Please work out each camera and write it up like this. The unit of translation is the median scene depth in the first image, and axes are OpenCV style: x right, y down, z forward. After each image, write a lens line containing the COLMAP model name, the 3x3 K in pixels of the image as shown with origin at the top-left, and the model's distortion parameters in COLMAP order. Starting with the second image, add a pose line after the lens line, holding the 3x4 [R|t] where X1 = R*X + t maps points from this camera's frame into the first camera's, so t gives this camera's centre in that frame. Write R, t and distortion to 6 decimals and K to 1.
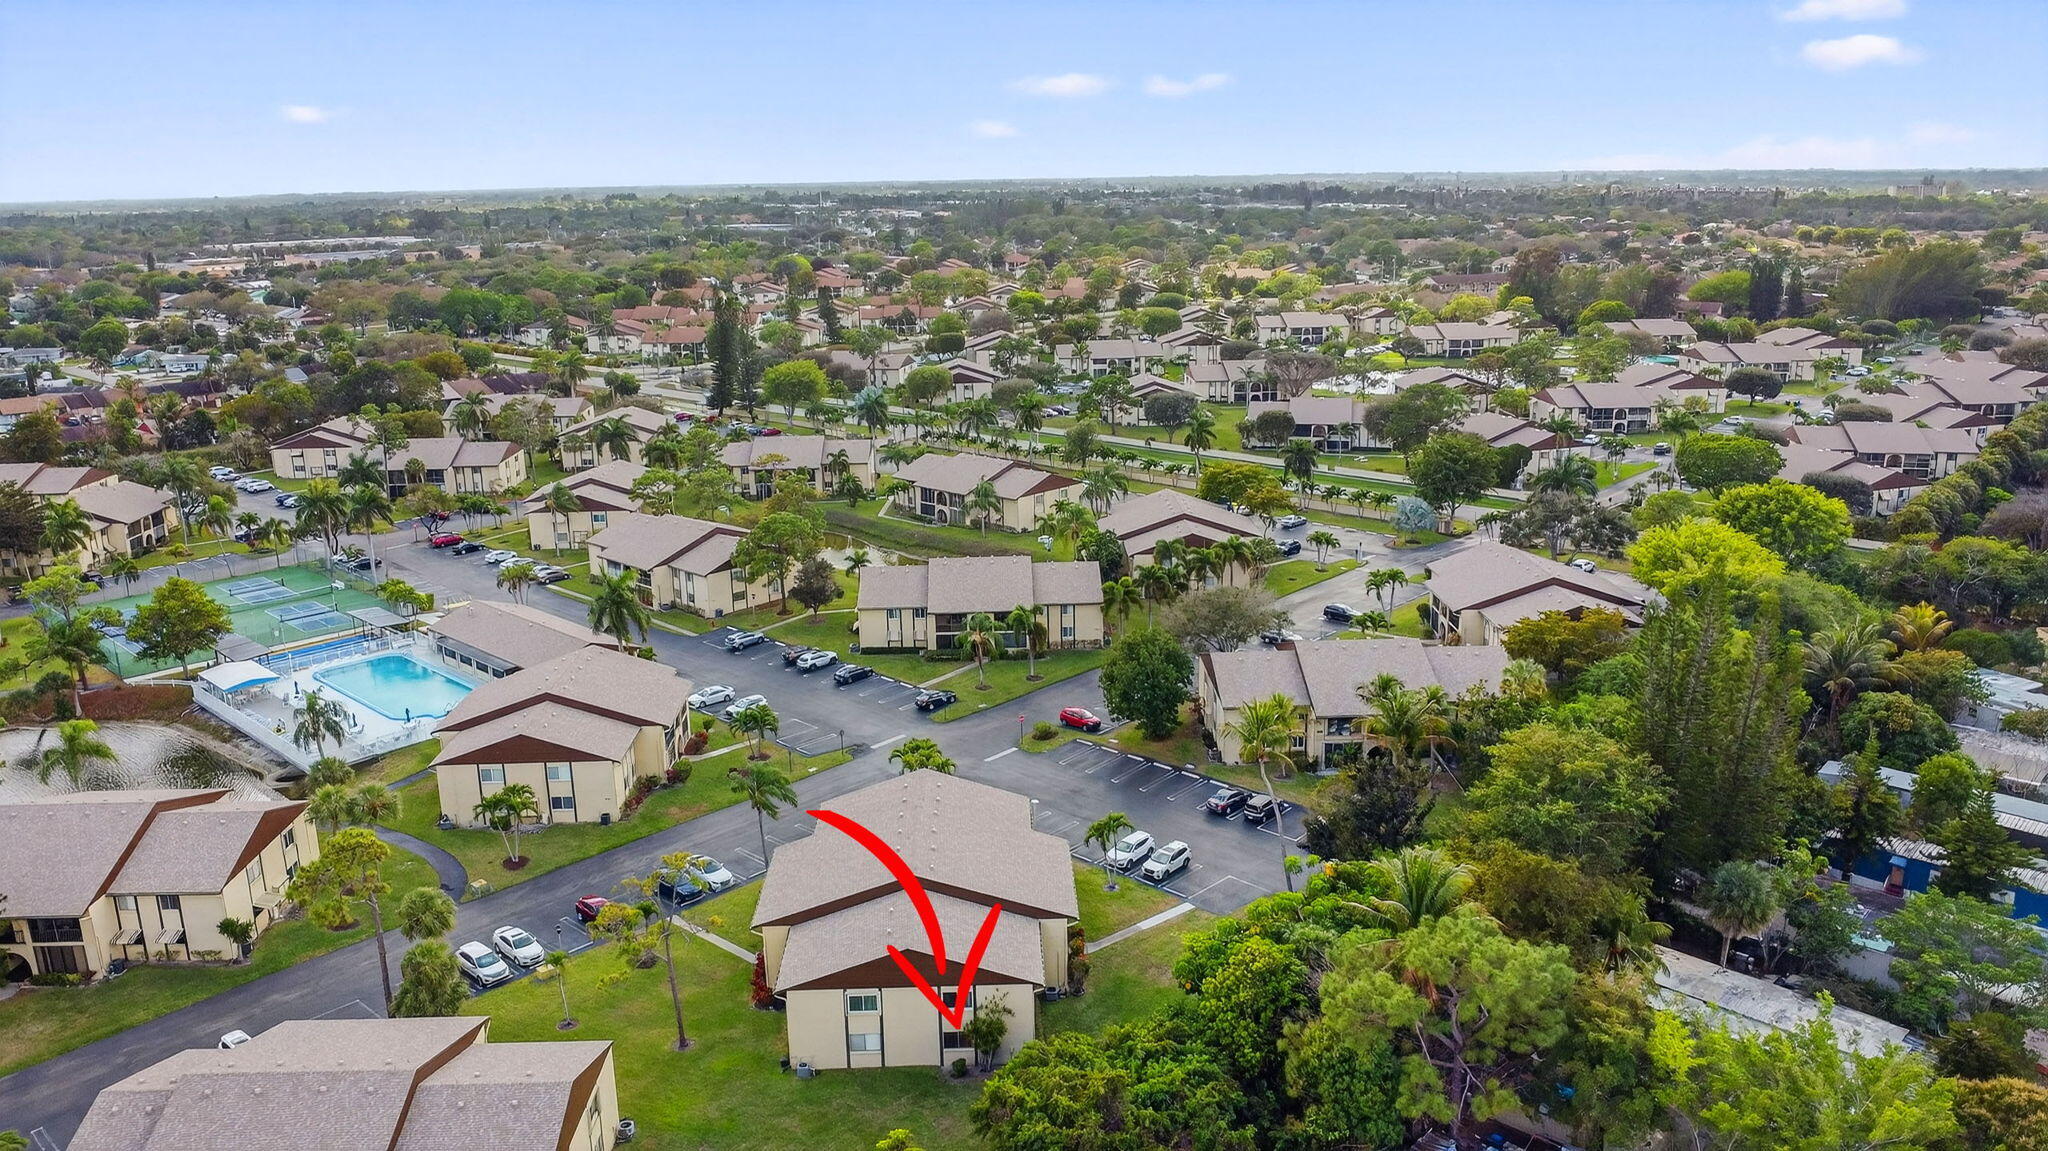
lens RADIAL K [[1505.1, 0, 1024.0], [0, 1505.1, 575.5], [0, 0, 1]] dist [-0.010187, -0.041662]
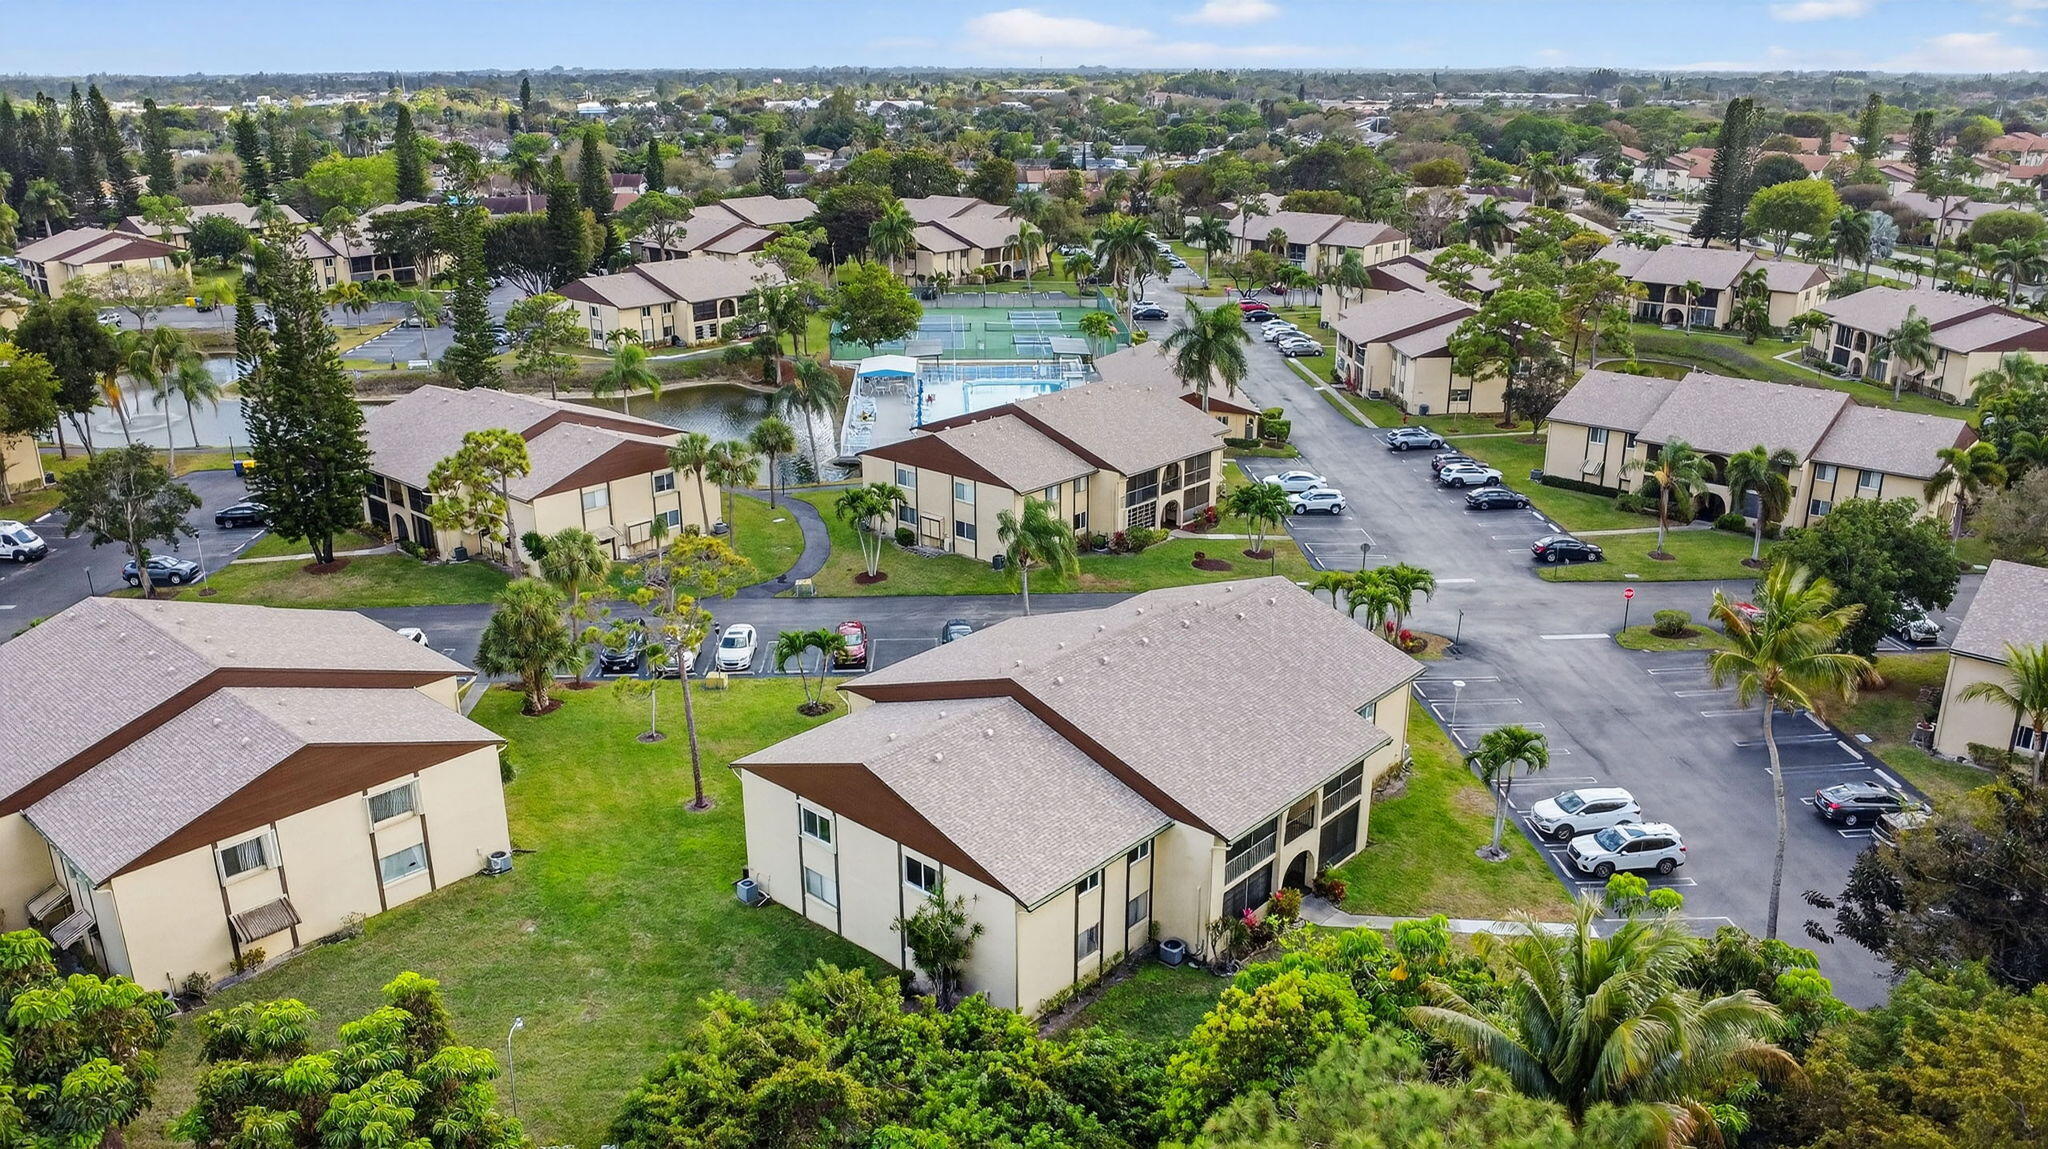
lens RADIAL K [[1505.1, 0, 1024.0], [0, 1505.1, 574.5], [0, 0, 1]] dist [-0.010187, -0.041662]
pose [[0.727966, 0.237499, -0.643164, 0.182961], [-0.191540, 0.971183, 0.141830, 0.040730], [0.658314, 0.019944, 0.752479, 0.312841]]
